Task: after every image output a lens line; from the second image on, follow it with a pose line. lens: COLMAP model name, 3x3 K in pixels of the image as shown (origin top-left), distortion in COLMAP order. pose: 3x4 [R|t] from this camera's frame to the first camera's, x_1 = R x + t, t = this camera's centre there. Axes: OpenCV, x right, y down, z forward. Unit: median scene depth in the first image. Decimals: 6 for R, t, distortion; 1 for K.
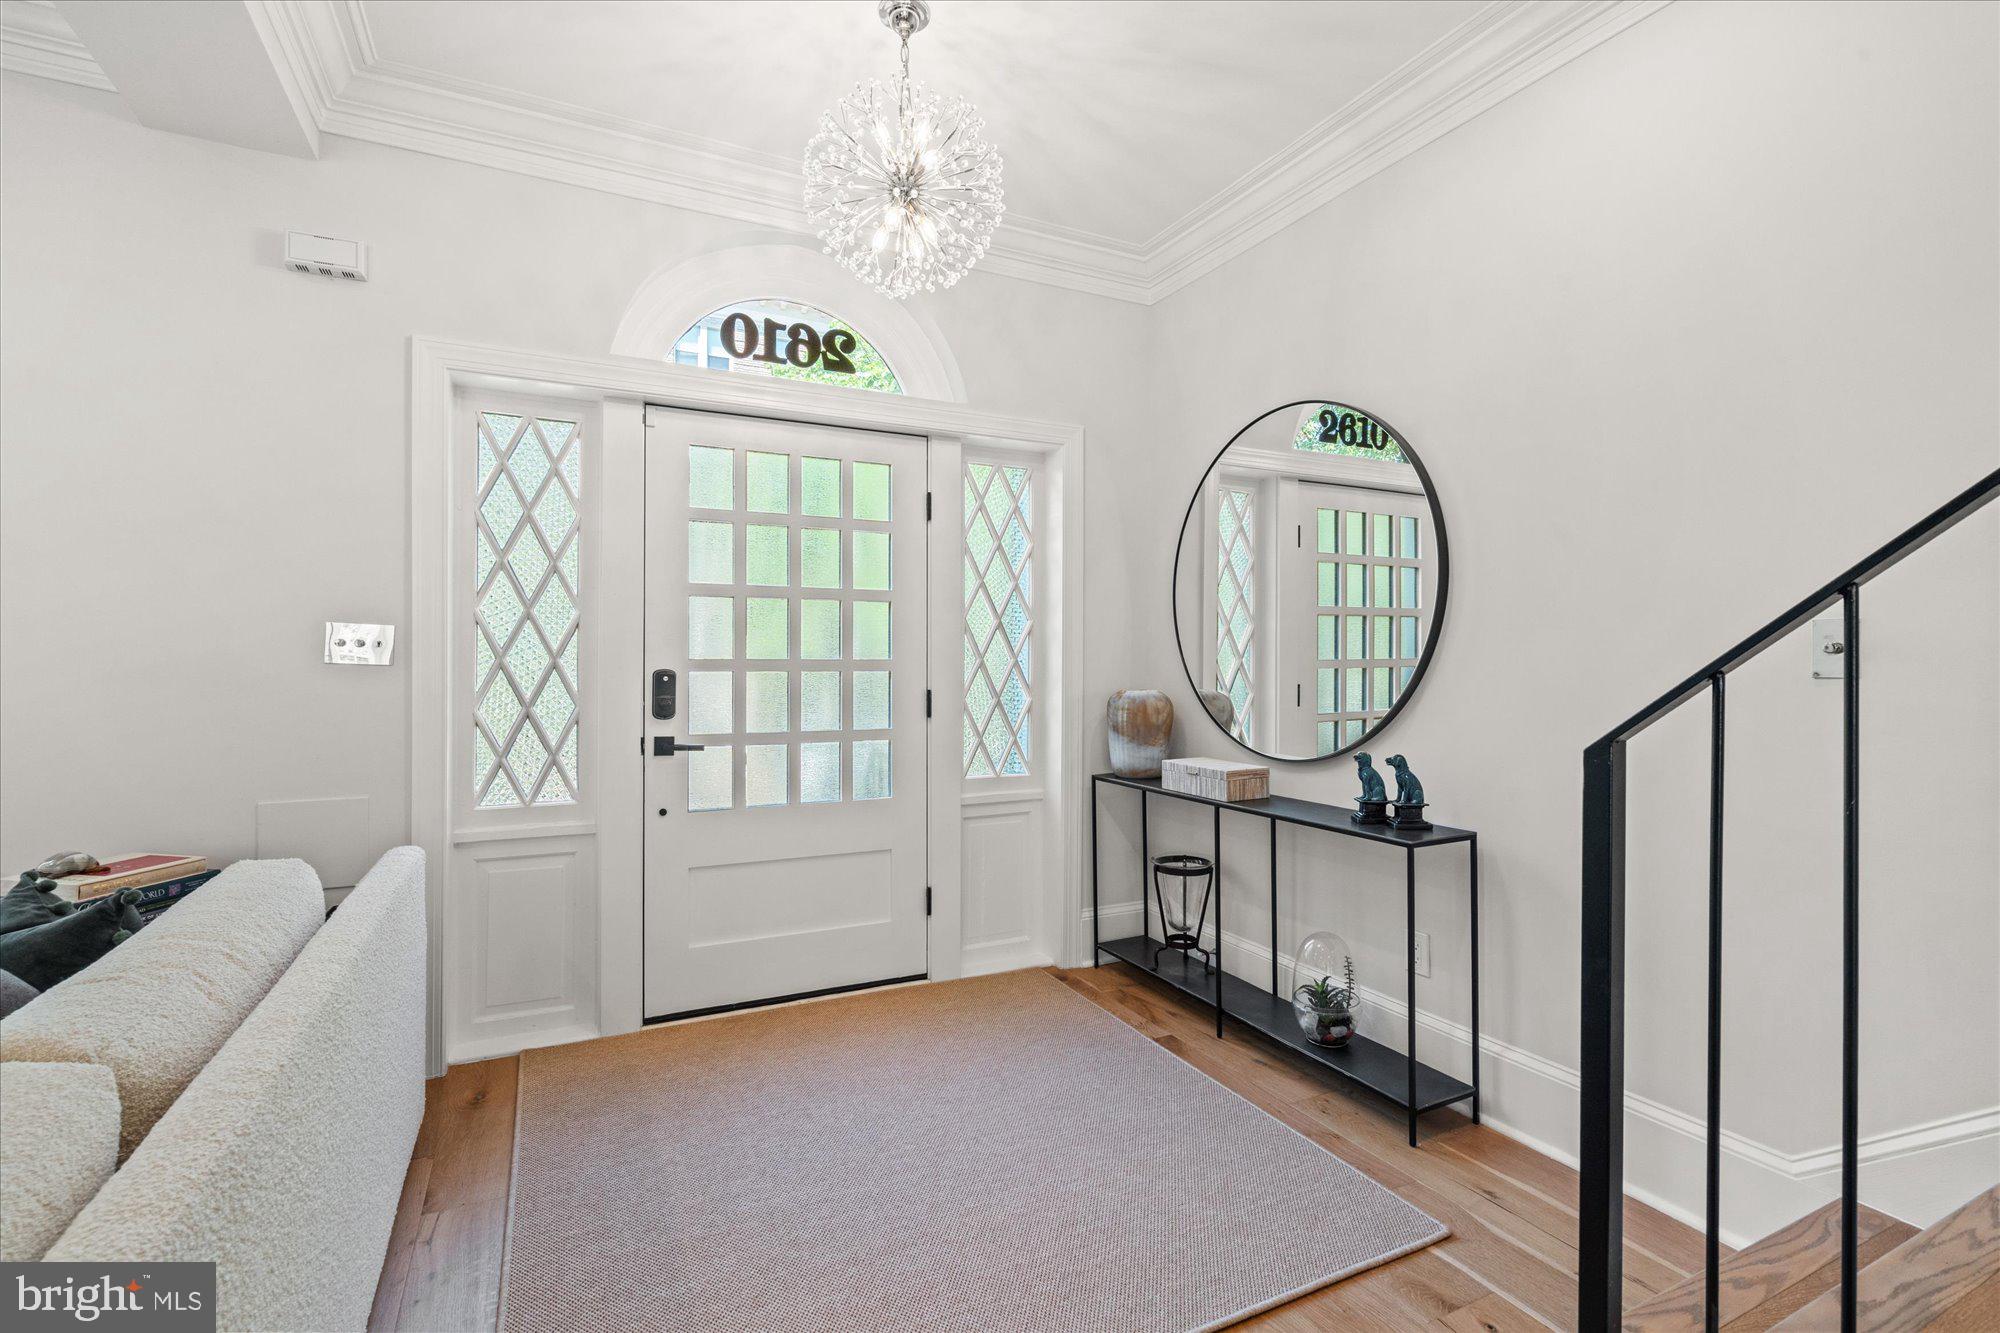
lens RADIAL K [[917.1, 0, 987.7], [0, 917.1, 661.8], [0, 0, 1]] dist [-0.008769, 0.002900]
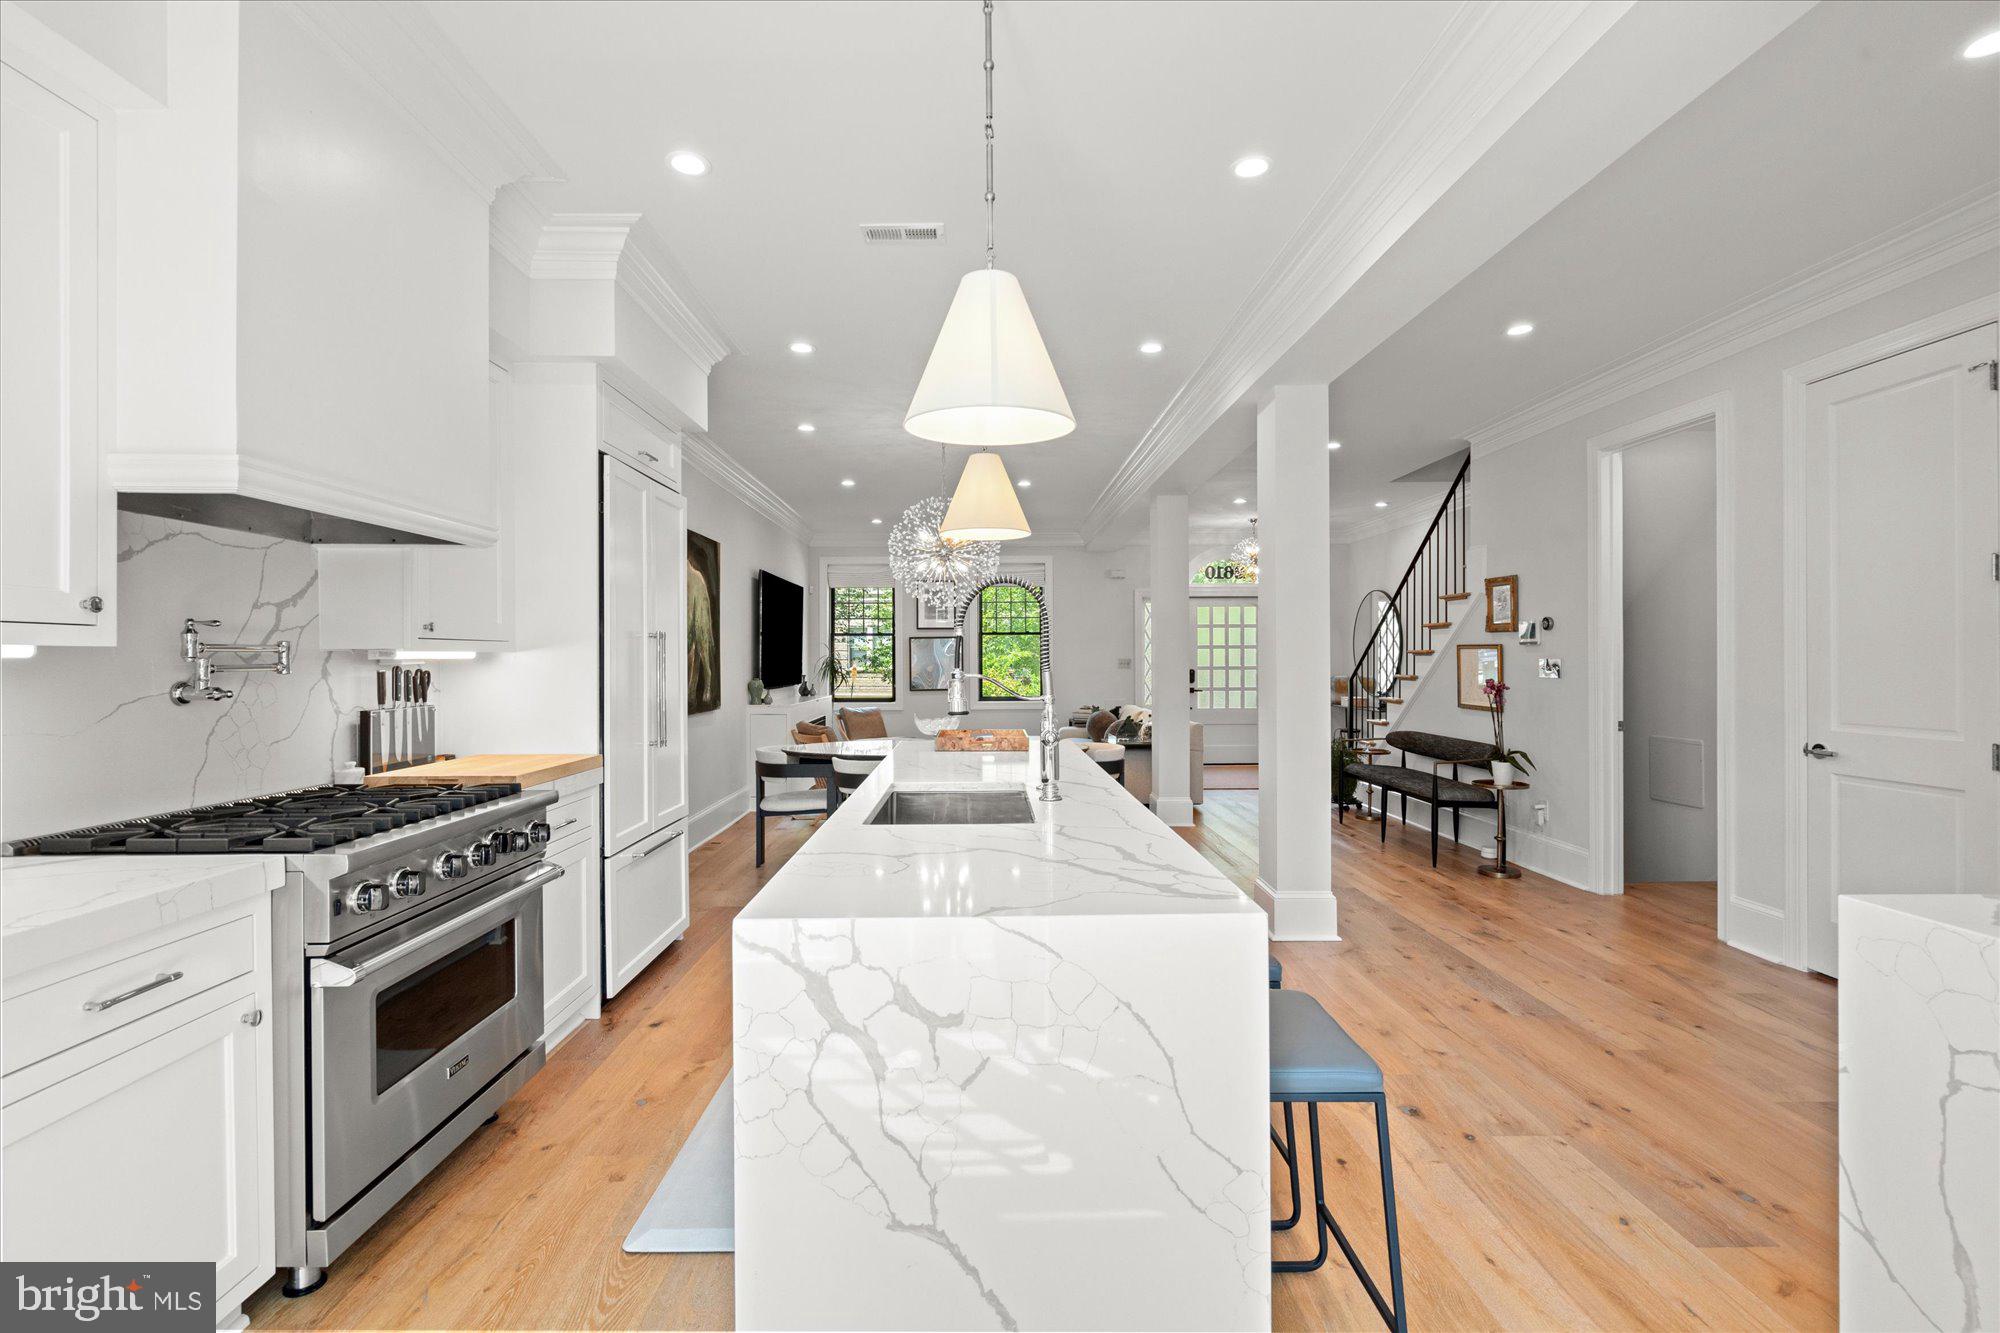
lens RADIAL K [[917.1, 0, 984.0], [0, 917.1, 662.8], [0, 0, 1]] dist [-0.008769, 0.002900]
pose [[0.902057, -0.008162, -0.431539, 0.477777], [0.007967, 0.999966, -0.002260, -0.016238], [0.431543, -0.001400, 0.902091, -2.655646]]
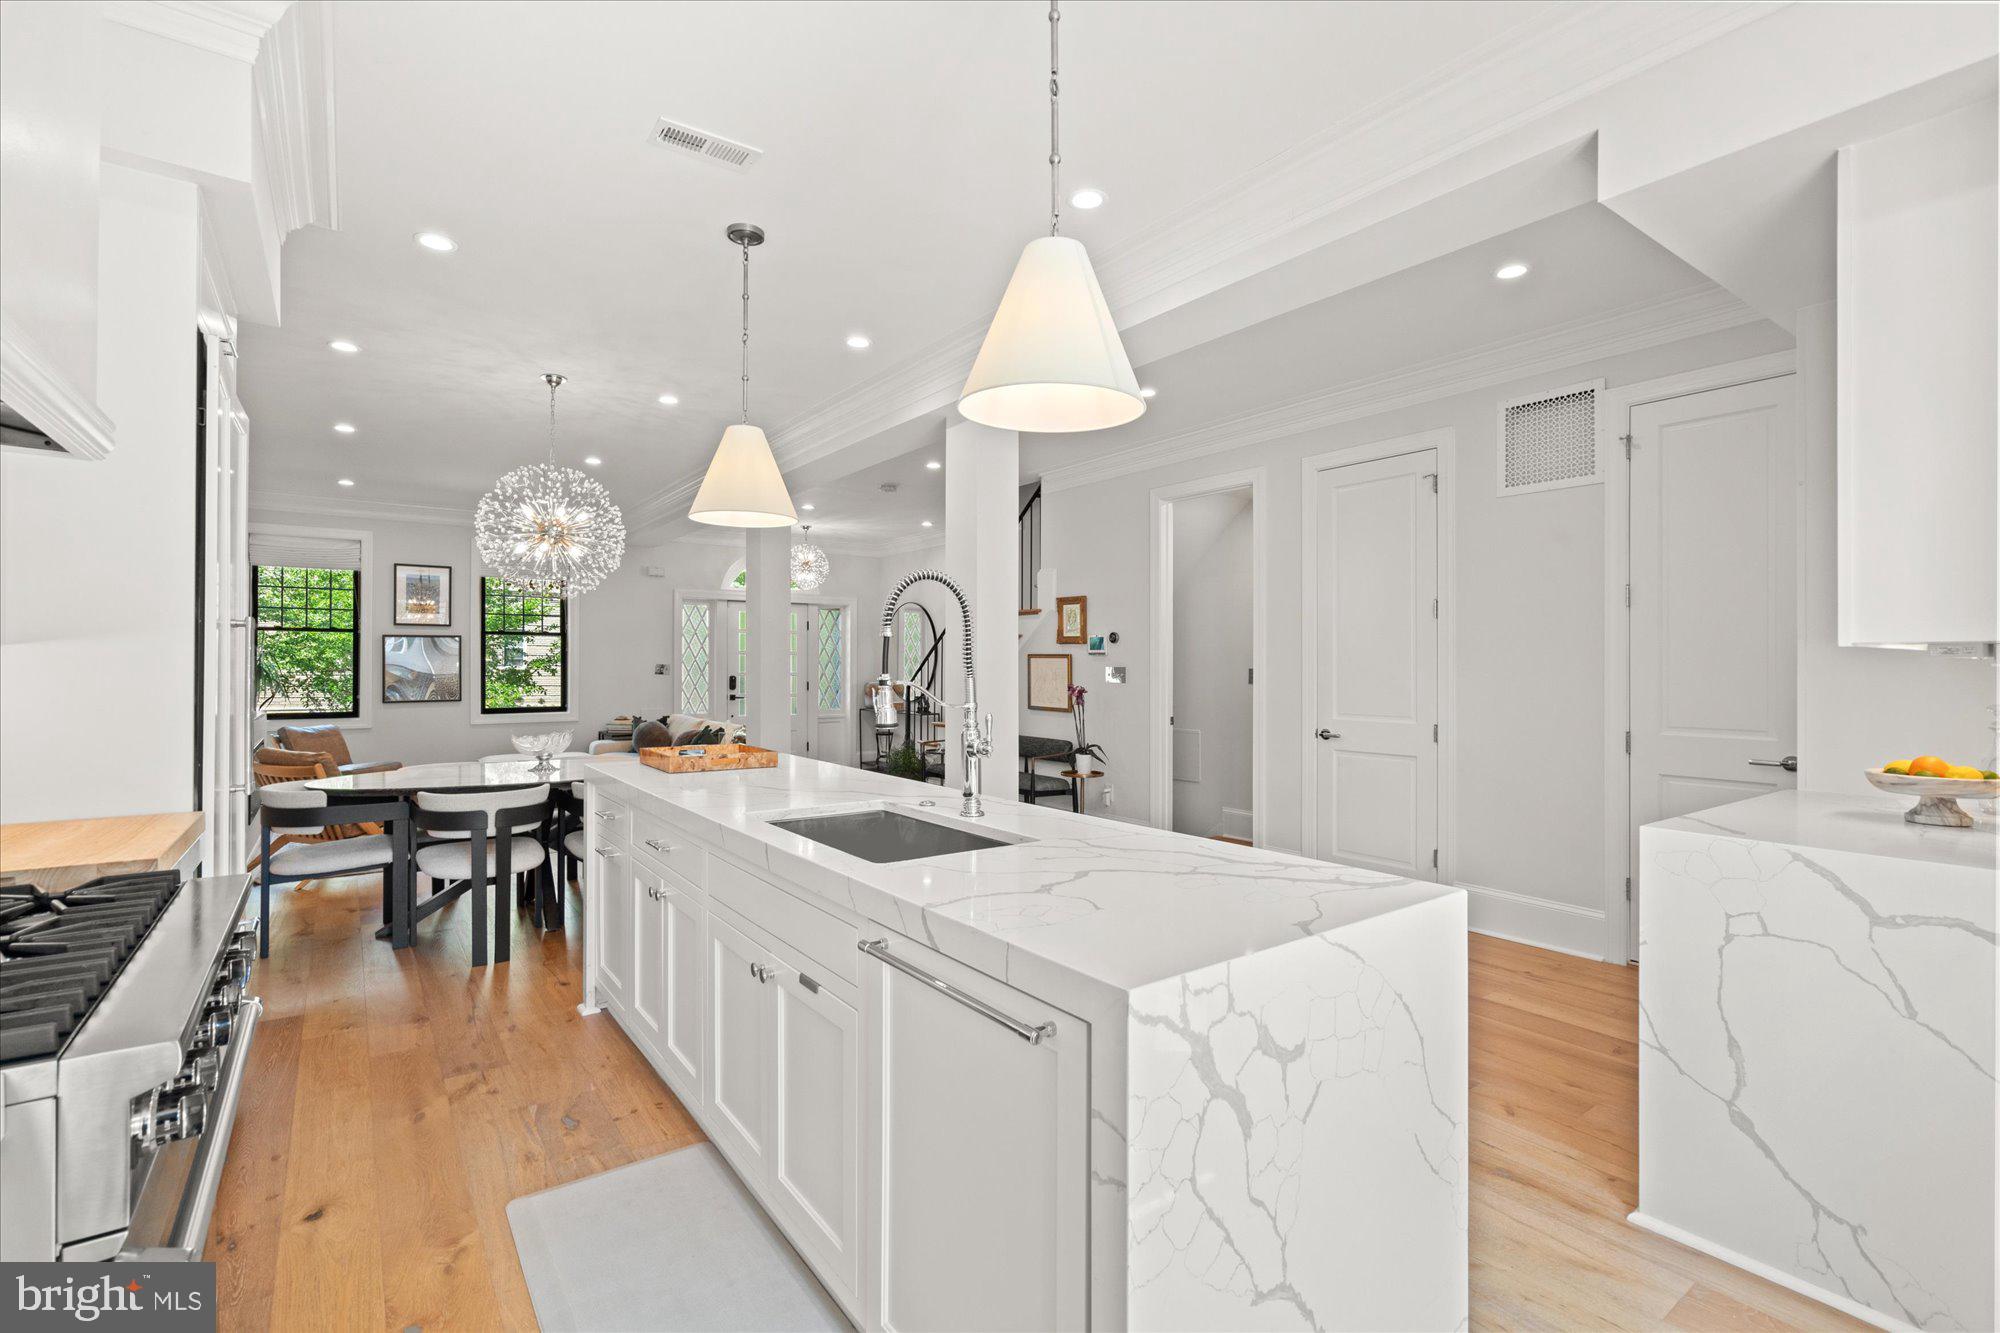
lens RADIAL K [[917.1, 0, 1002.2], [0, 917.1, 661.5], [0, 0, 1]] dist [-0.008769, 0.002900]
pose [[0.983458, -0.001949, 0.181124, 0.027003], [0.003305, 0.999969, -0.007185, -0.017375], [-0.181105, 0.007665, 0.983434, -2.643480]]
